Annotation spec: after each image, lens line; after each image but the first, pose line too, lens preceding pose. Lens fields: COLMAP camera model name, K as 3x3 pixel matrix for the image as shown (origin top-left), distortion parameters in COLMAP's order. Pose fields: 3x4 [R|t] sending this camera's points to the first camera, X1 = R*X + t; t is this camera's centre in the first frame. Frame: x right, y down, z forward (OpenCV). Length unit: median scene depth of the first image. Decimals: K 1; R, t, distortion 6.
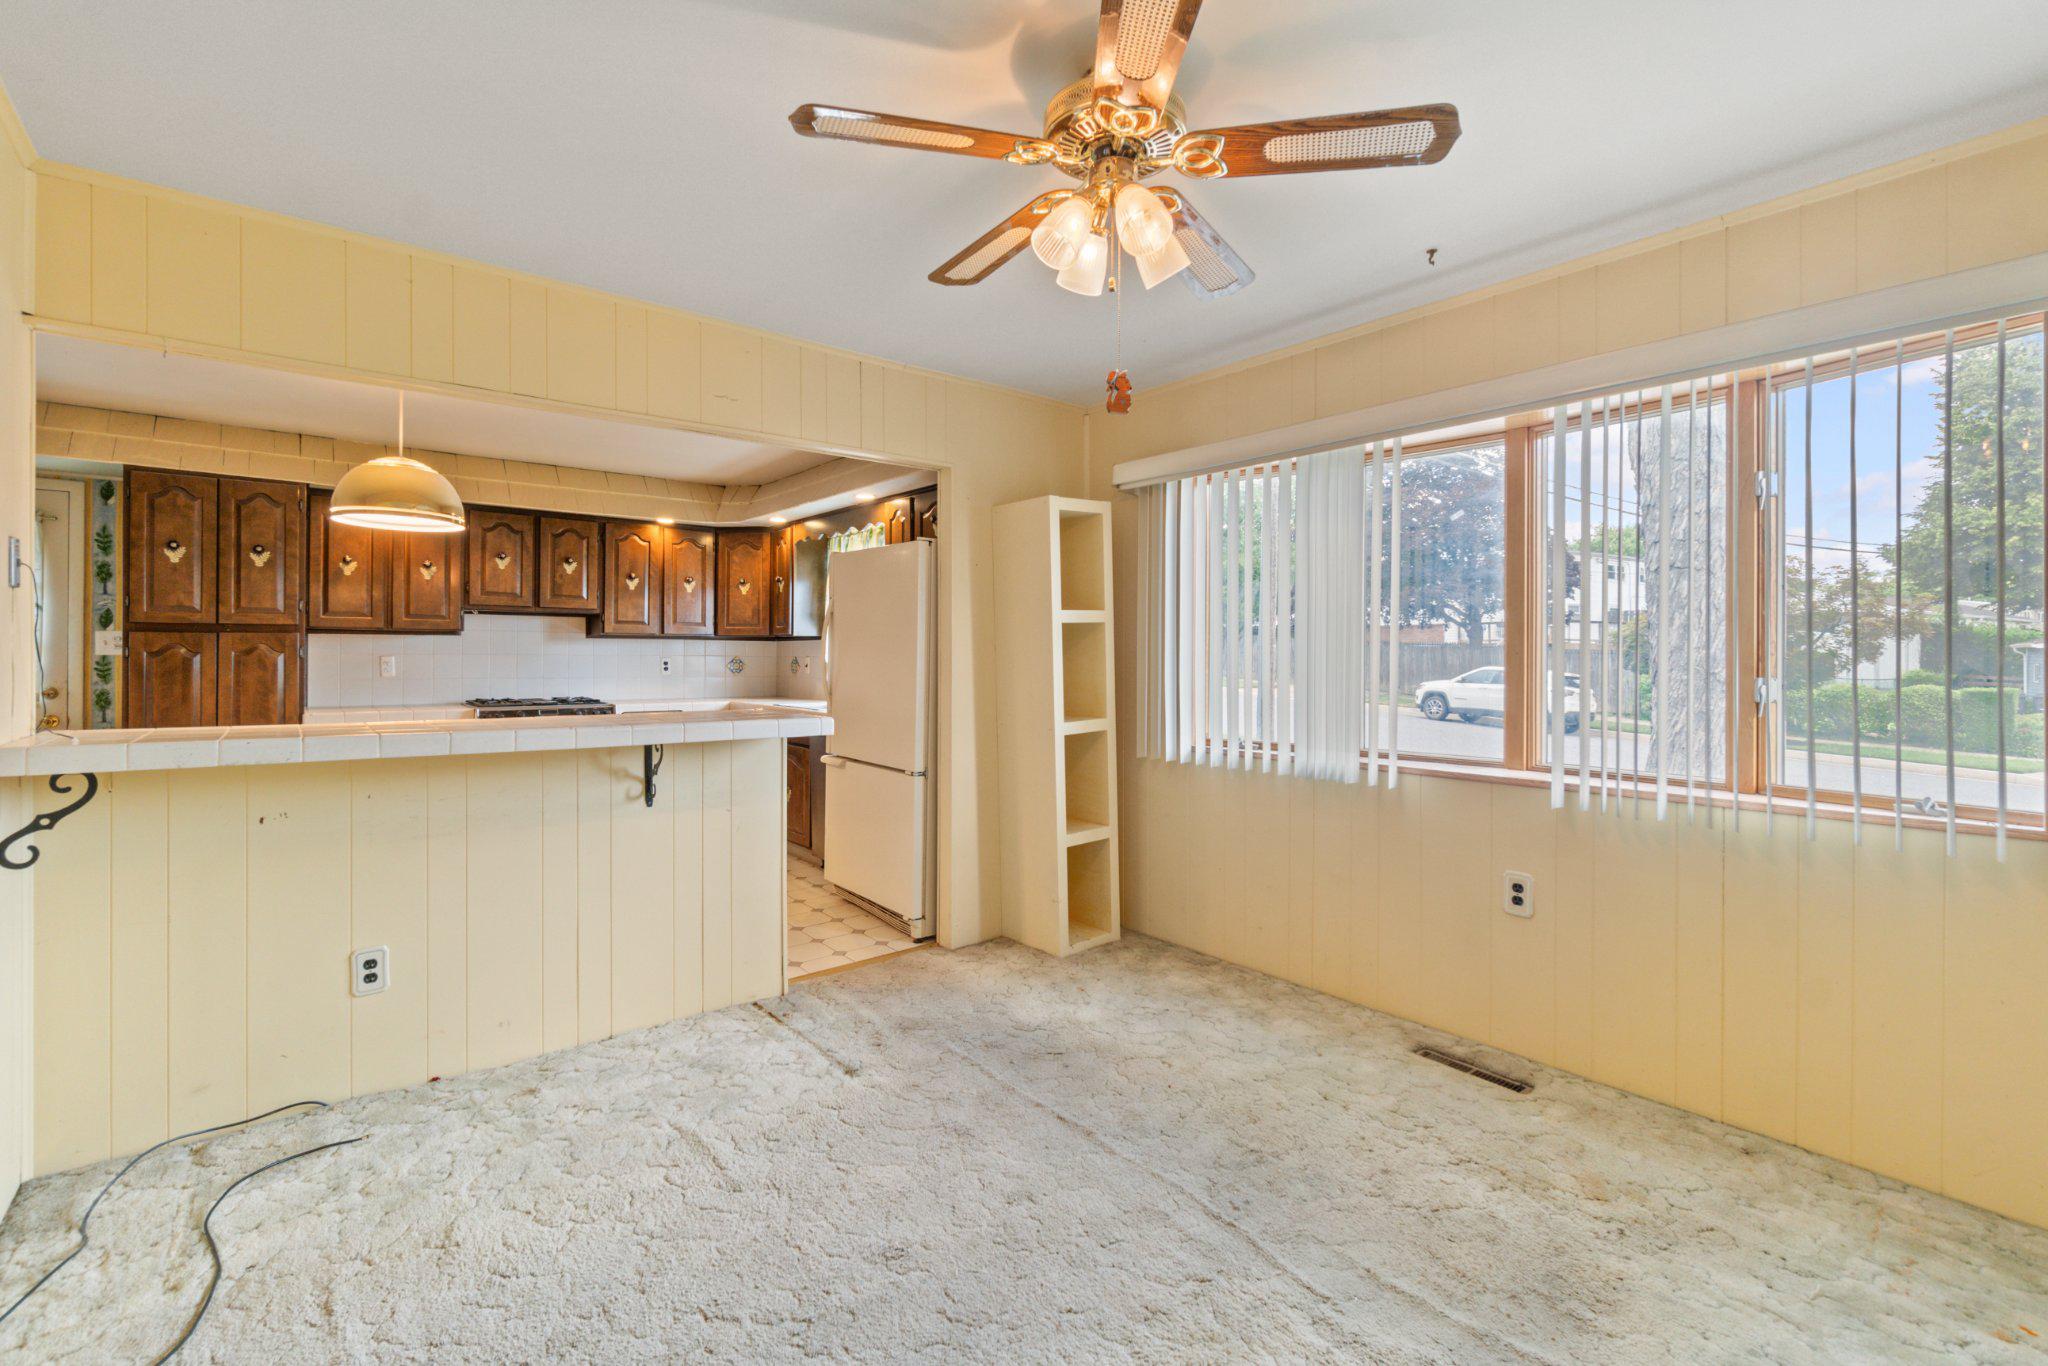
lens RADIAL K [[902.5, 0, 1017.1], [0, 902.5, 655.1], [0, 0, 1]] dist [-0.000940, -0.000074]
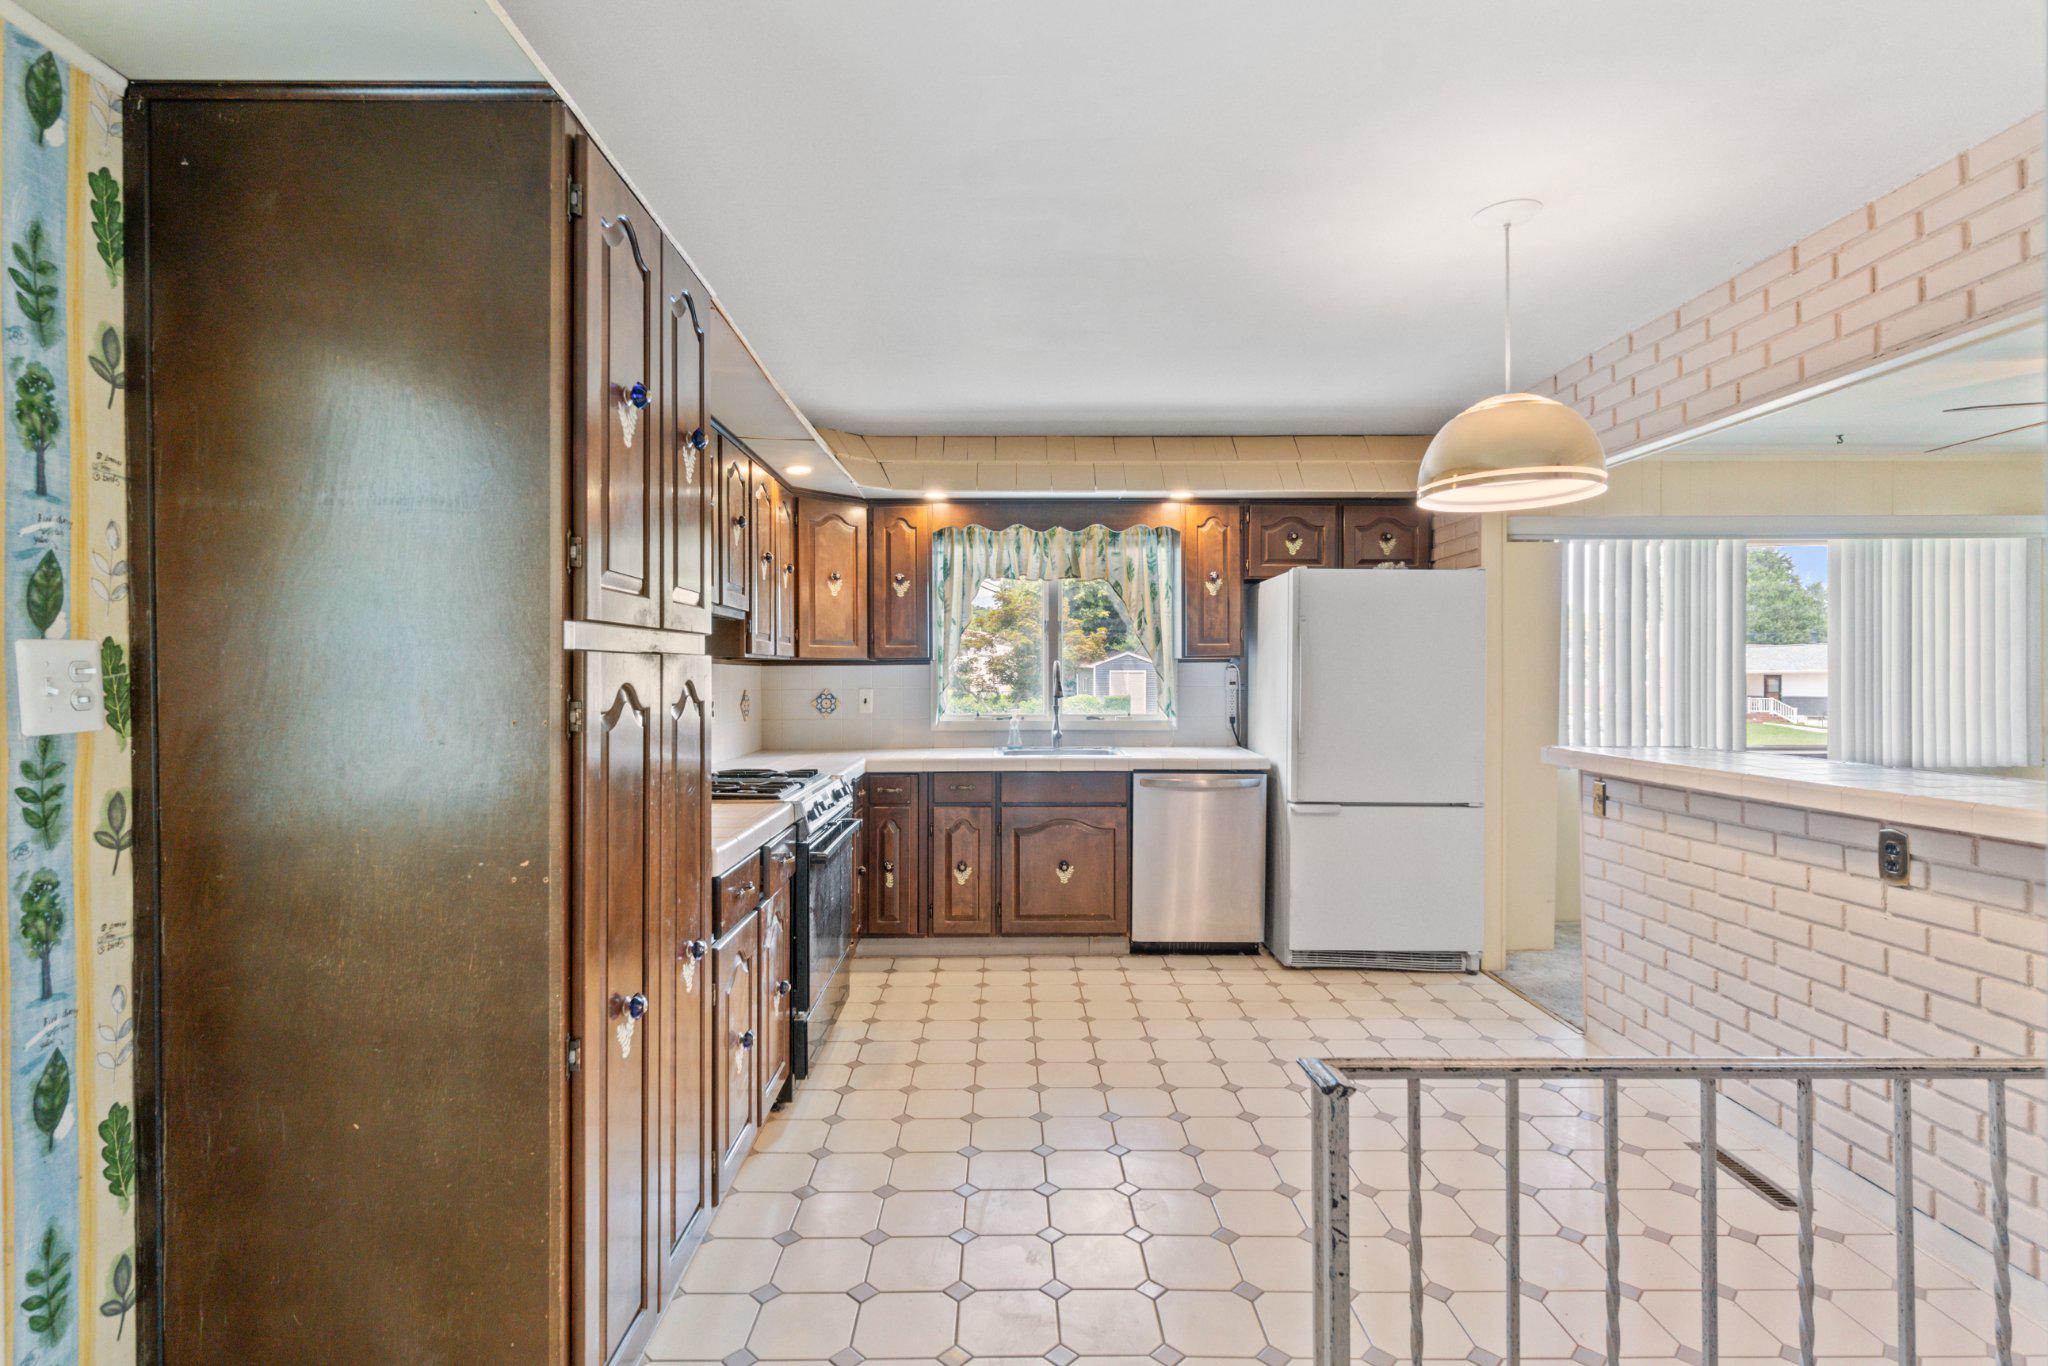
lens RADIAL K [[977.3, 0, 1024.0], [0, 977.3, 683.0], [0, 0, 1]] dist [0.000061, -0.002246]
pose [[0.614197, -0.014101, 0.789027, -0.995165], [0.006318, 0.999896, 0.012951, -0.015729], [-0.789128, -0.002970, 0.614222, 0.577218]]
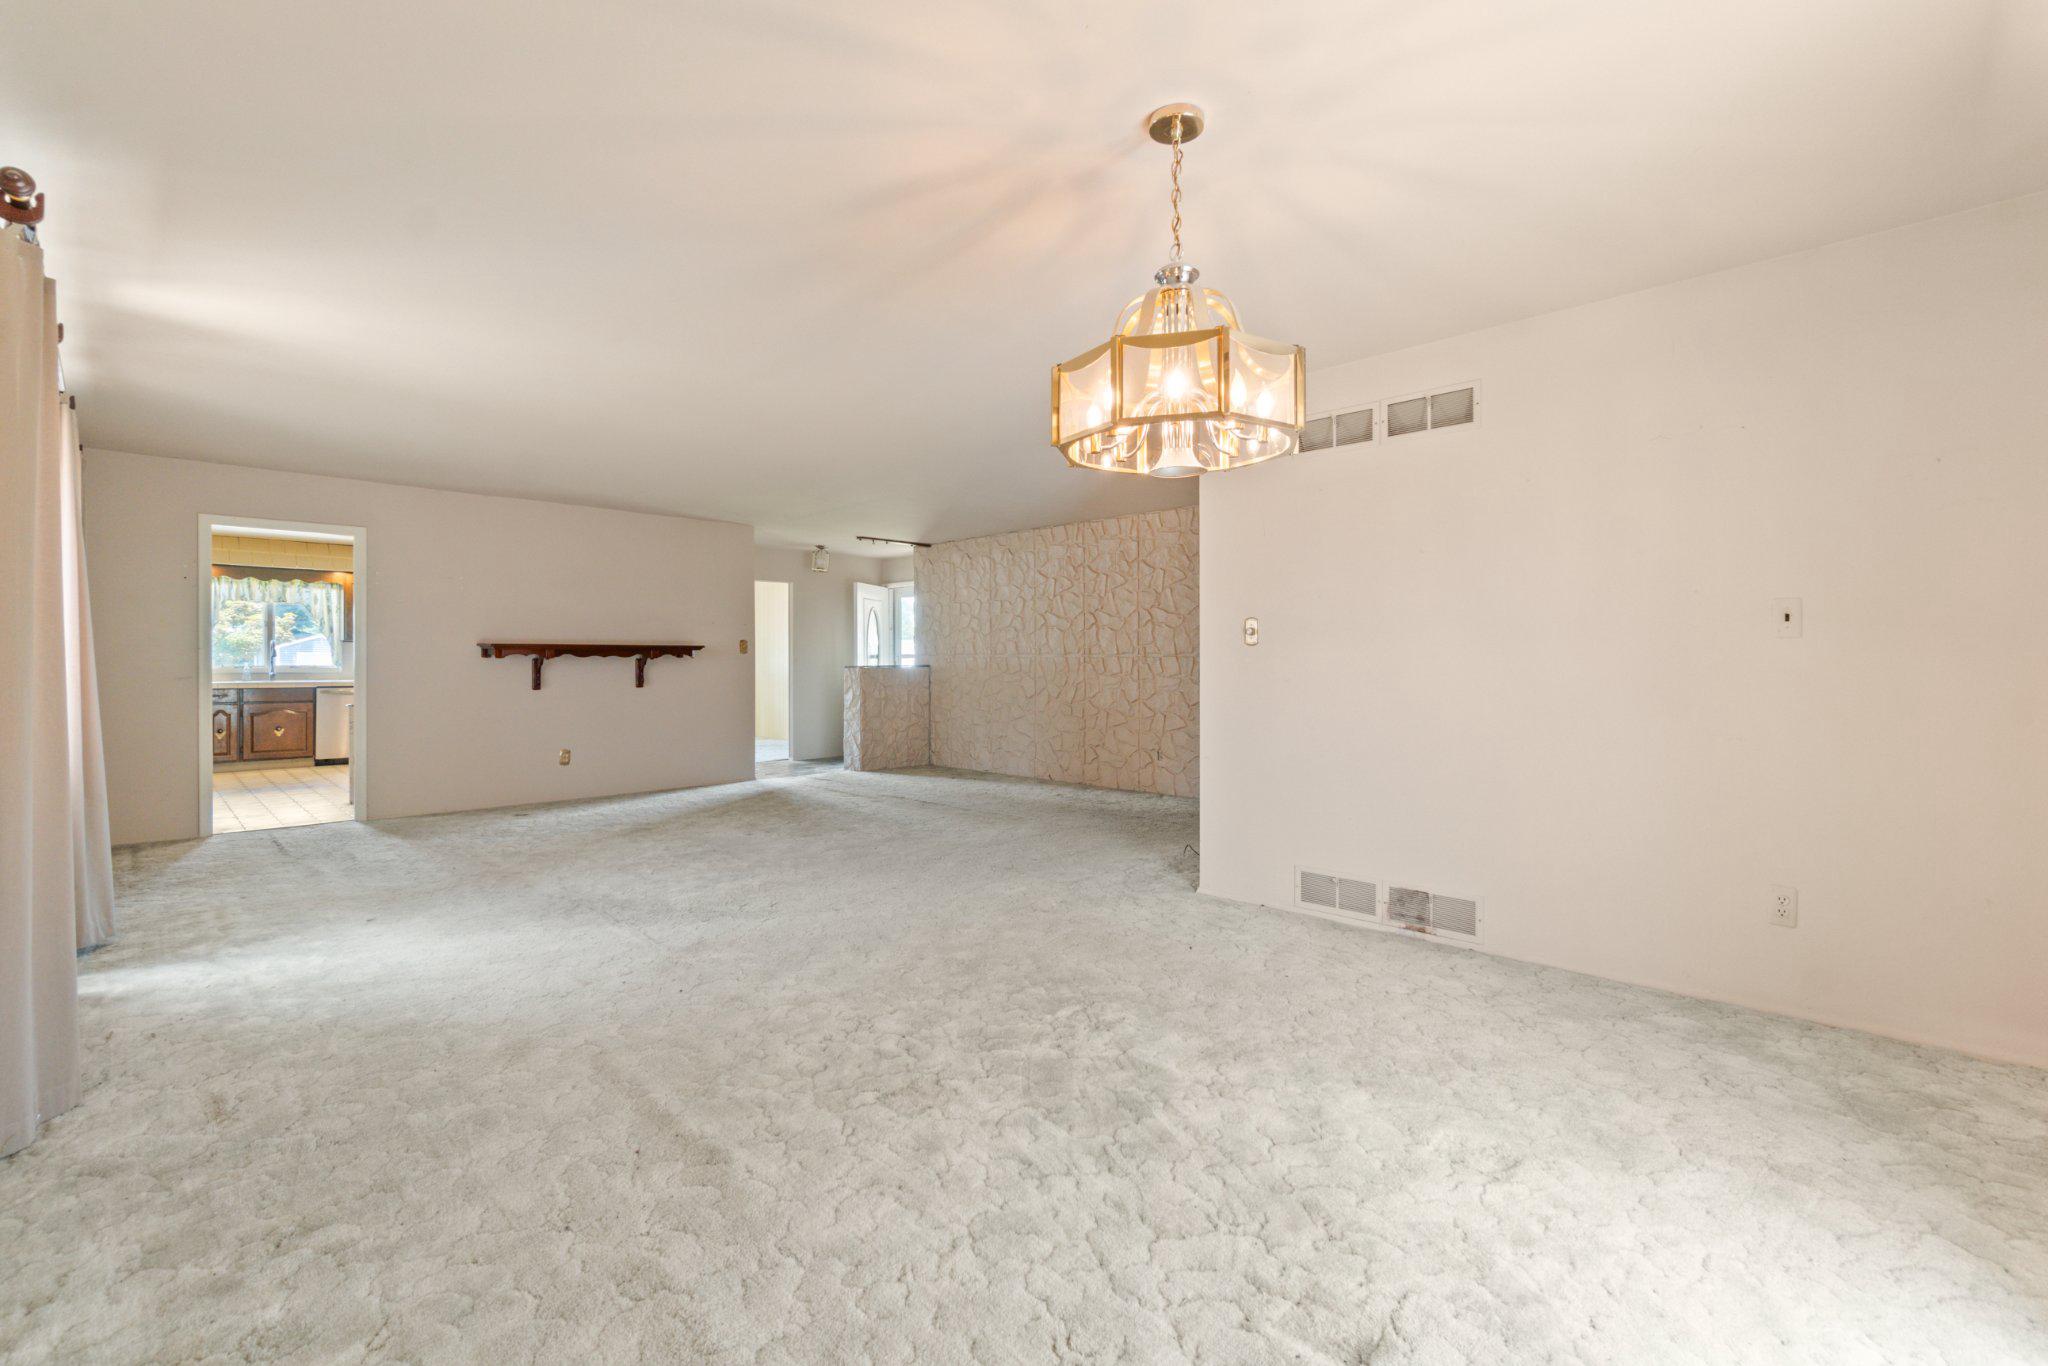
lens RADIAL K [[890.6, 0, 1014.5], [0, 890.6, 663.1], [0, 0, 1]] dist [0.000842, 0.000341]
pose [[-0.104591, -0.008537, 0.994479, -2.301749], [-0.001595, 0.999963, 0.008416, 0.006014], [-0.994514, -0.000706, -0.104601, -0.250881]]
